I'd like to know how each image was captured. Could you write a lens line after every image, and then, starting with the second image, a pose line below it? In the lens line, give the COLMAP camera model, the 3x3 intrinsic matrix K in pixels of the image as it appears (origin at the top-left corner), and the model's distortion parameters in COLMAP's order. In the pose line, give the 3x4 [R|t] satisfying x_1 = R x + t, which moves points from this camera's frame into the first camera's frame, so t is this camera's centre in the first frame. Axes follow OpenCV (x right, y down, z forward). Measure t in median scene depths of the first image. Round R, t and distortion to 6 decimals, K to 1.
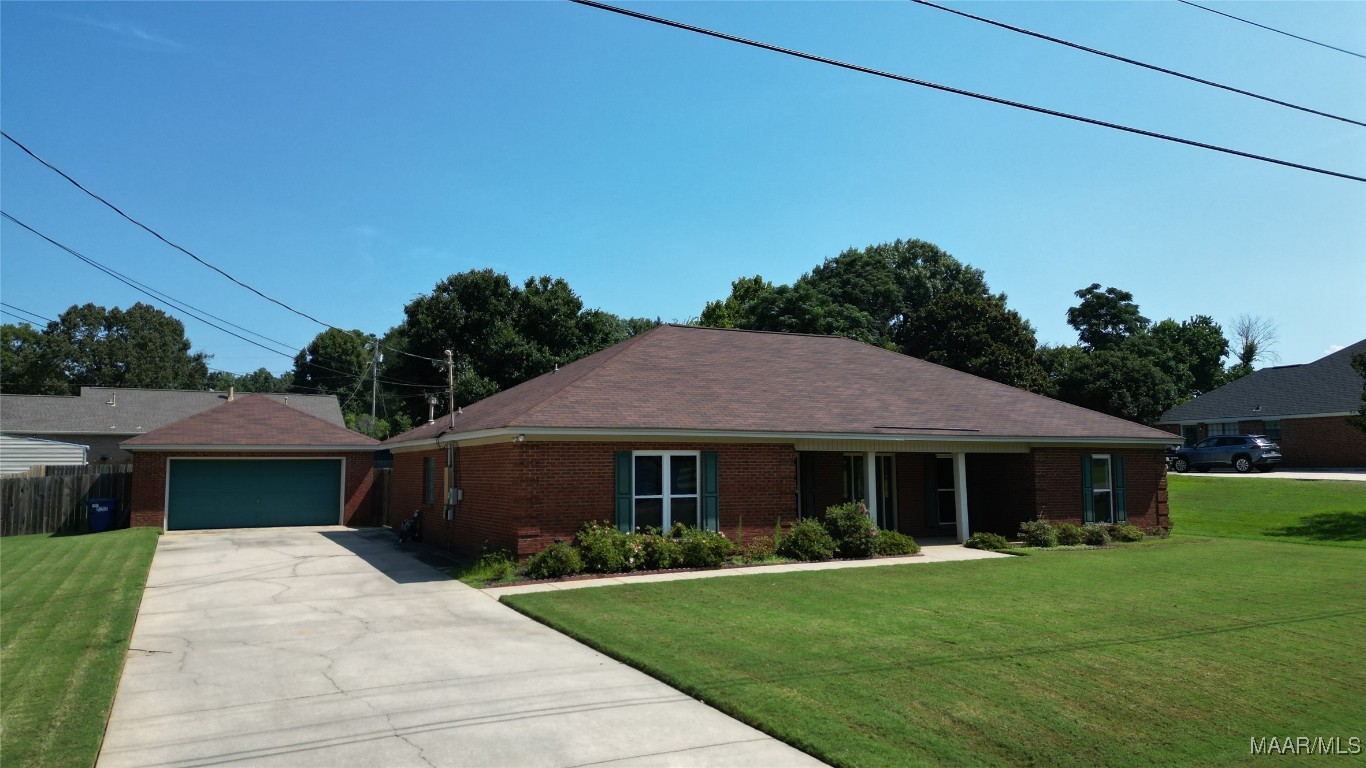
lens RADIAL K [[951.3, 0, 683.0], [0, 951.3, 384.0], [0, 0, 1]] dist [0.095502, -0.095254]
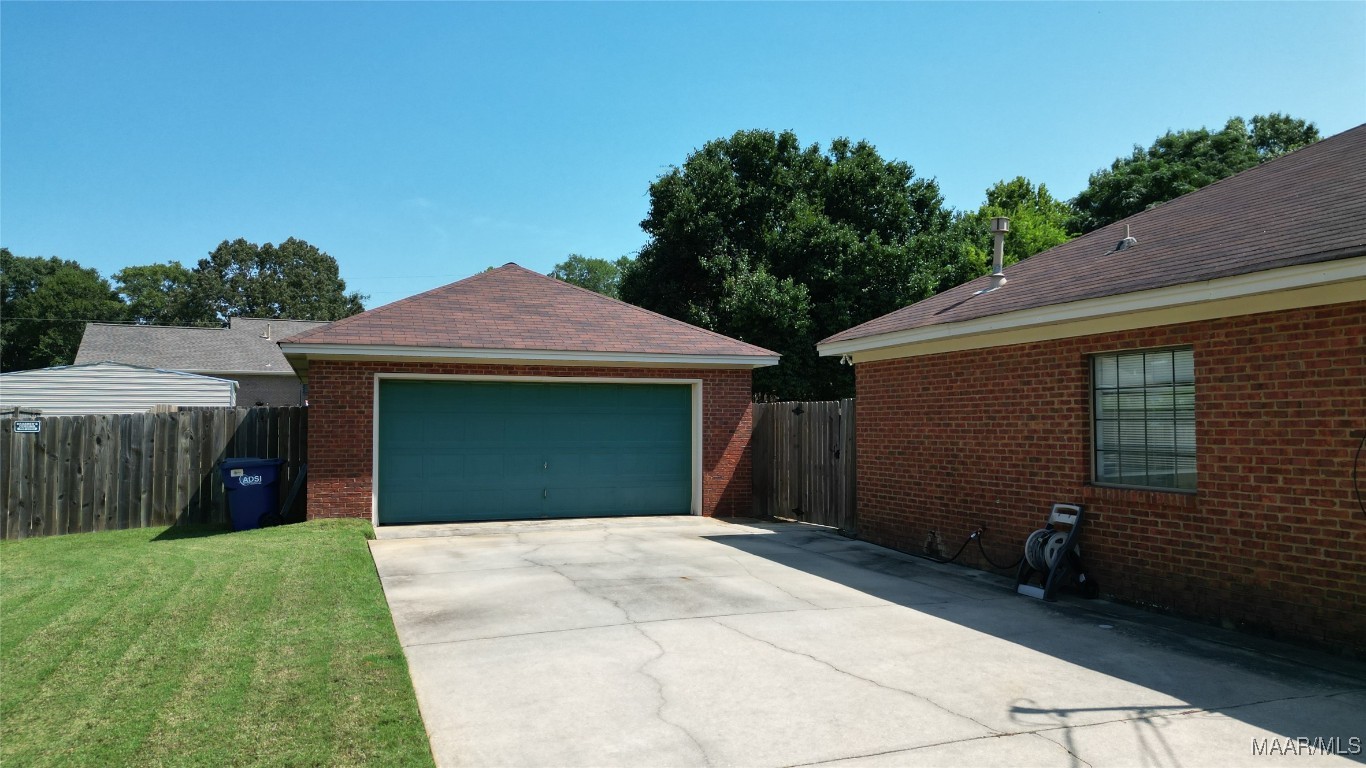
lens RADIAL K [[955.2, 0, 683.0], [0, 955.2, 384.0], [0, 0, 1]] dist [0.094561, -0.120433]
pose [[0.992123, -0.001472, -0.125260, -0.357465], [0.006912, 0.999051, 0.043003, 0.068163], [0.125078, -0.043530, 0.991192, 0.609075]]
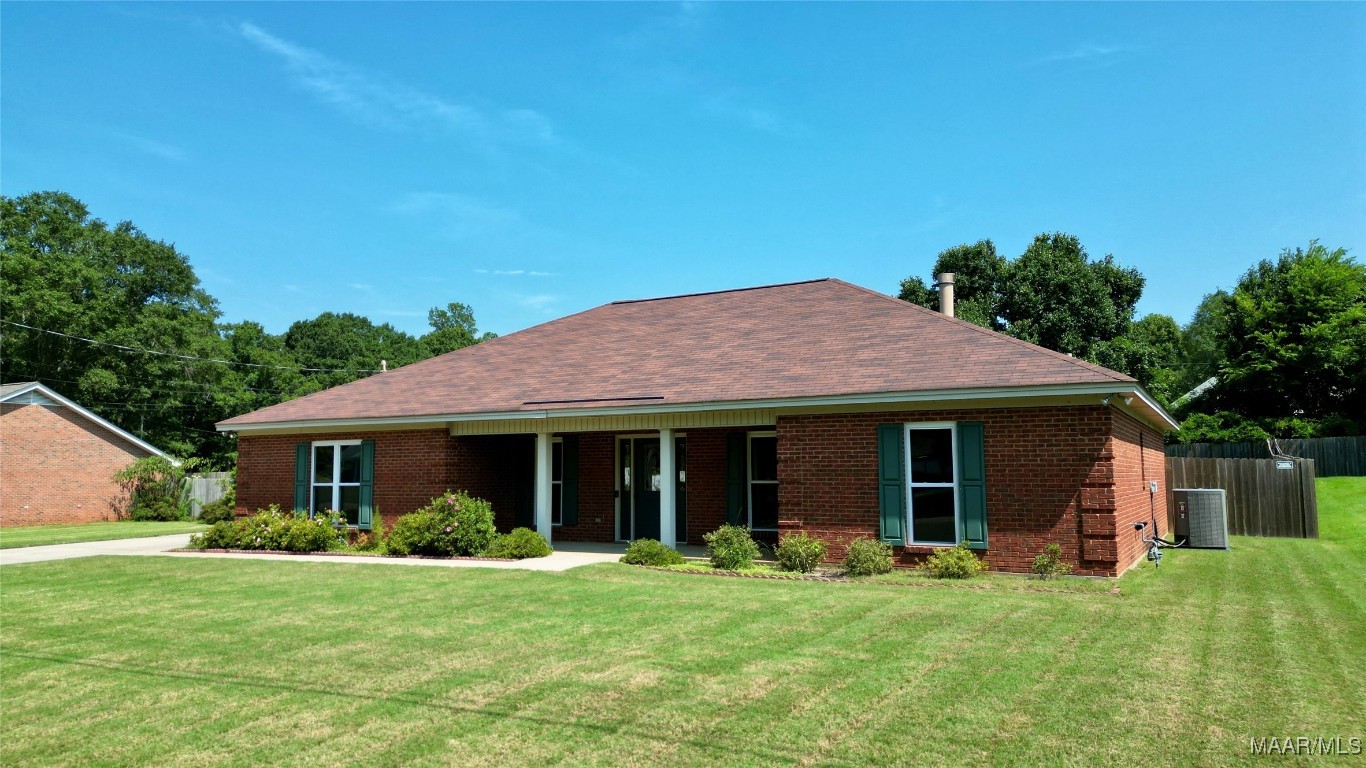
lens RADIAL K [[955.2, 0, 683.0], [0, 955.2, 384.0], [0, 0, 1]] dist [0.094561, -0.120433]
pose [[0.550476, -0.079412, -0.831066, 0.802162], [0.075355, 0.996129, -0.045271, 0.063140], [0.831443, -0.037705, 0.554329, 0.545141]]
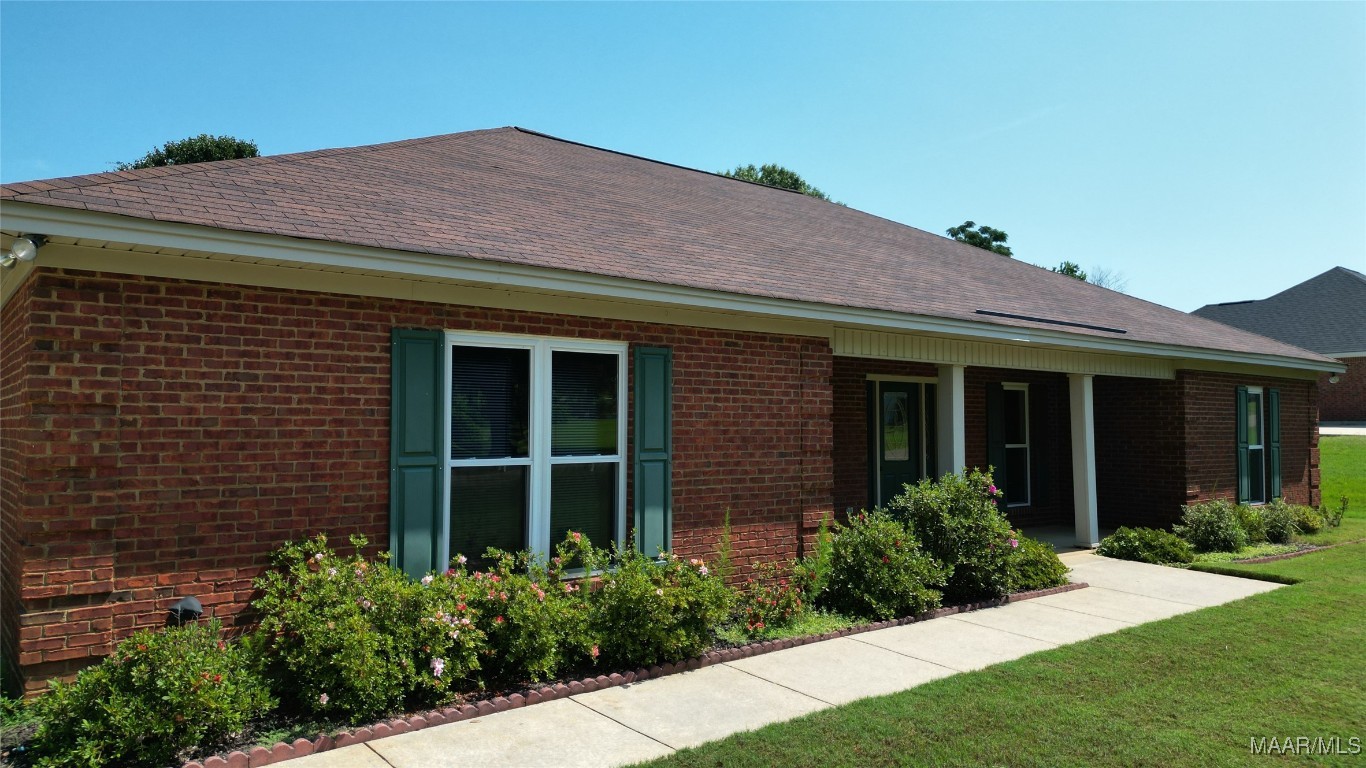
lens RADIAL K [[955.2, 0, 683.0], [0, 955.2, 384.0], [0, 0, 1]] dist [0.094561, -0.120433]
pose [[0.980411, 0.014828, 0.196403, -0.026920], [-0.022916, 0.998978, 0.038971, 0.054204], [-0.195624, -0.042709, 0.979749, 0.467973]]
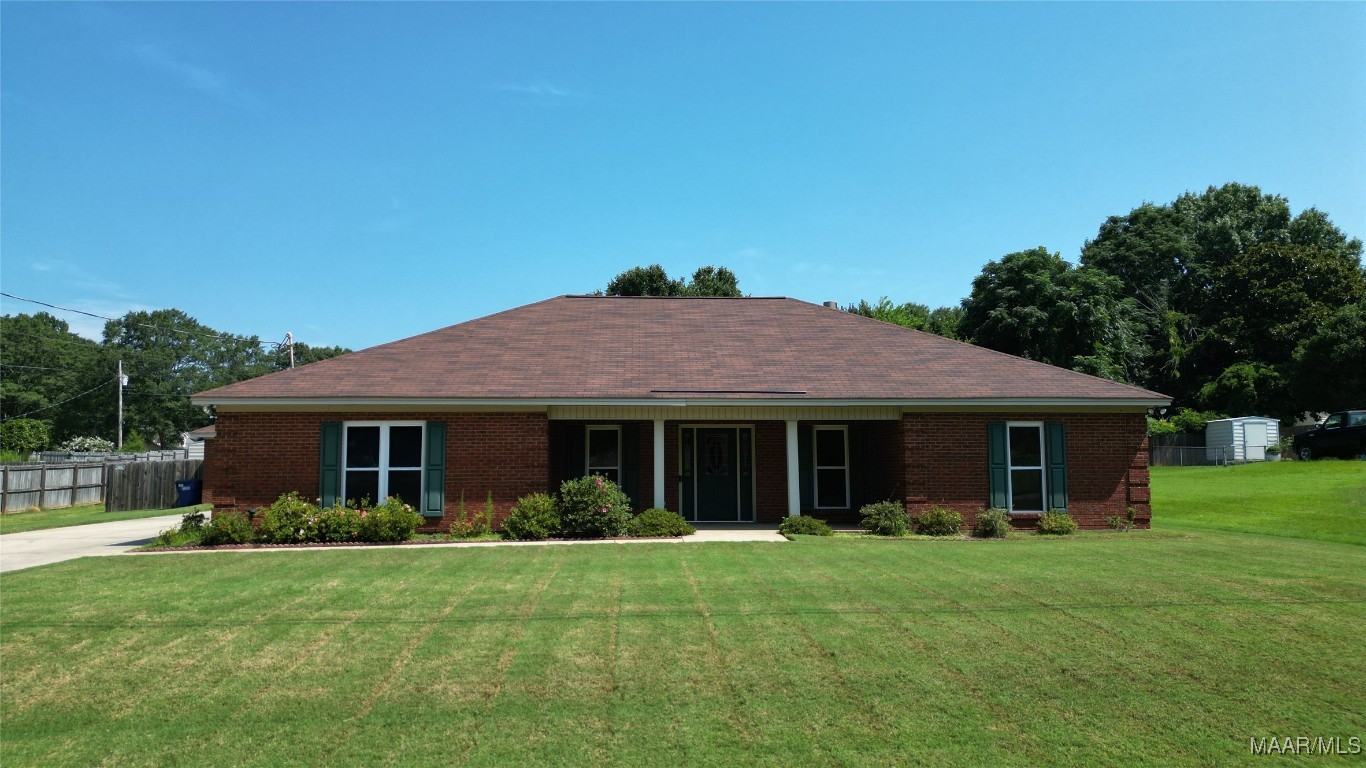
lens RADIAL K [[955.2, 0, 683.0], [0, 955.2, 384.0], [0, 0, 1]] dist [0.094561, -0.120433]
pose [[0.912781, -0.038084, -0.406670, 0.482532], [0.035963, 0.999270, -0.012859, 0.041973], [0.406863, -0.002888, 0.913484, 0.180382]]
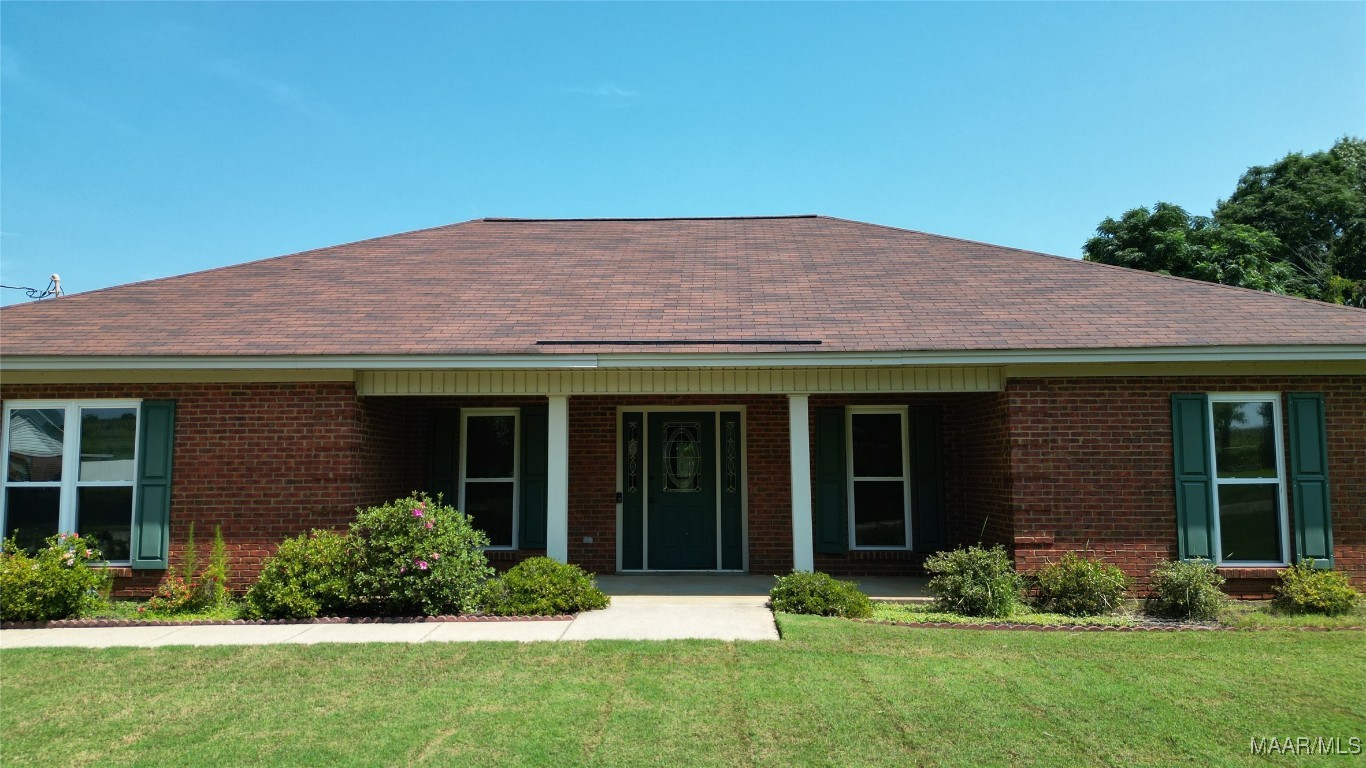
lens RADIAL K [[955.2, 0, 683.0], [0, 955.2, 384.0], [0, 0, 1]] dist [0.094561, -0.120433]
pose [[0.872187, -0.045909, -0.487013, 0.413097], [0.043843, 0.998916, -0.015648, 0.063407], [0.487203, -0.007704, 0.873255, 0.511503]]
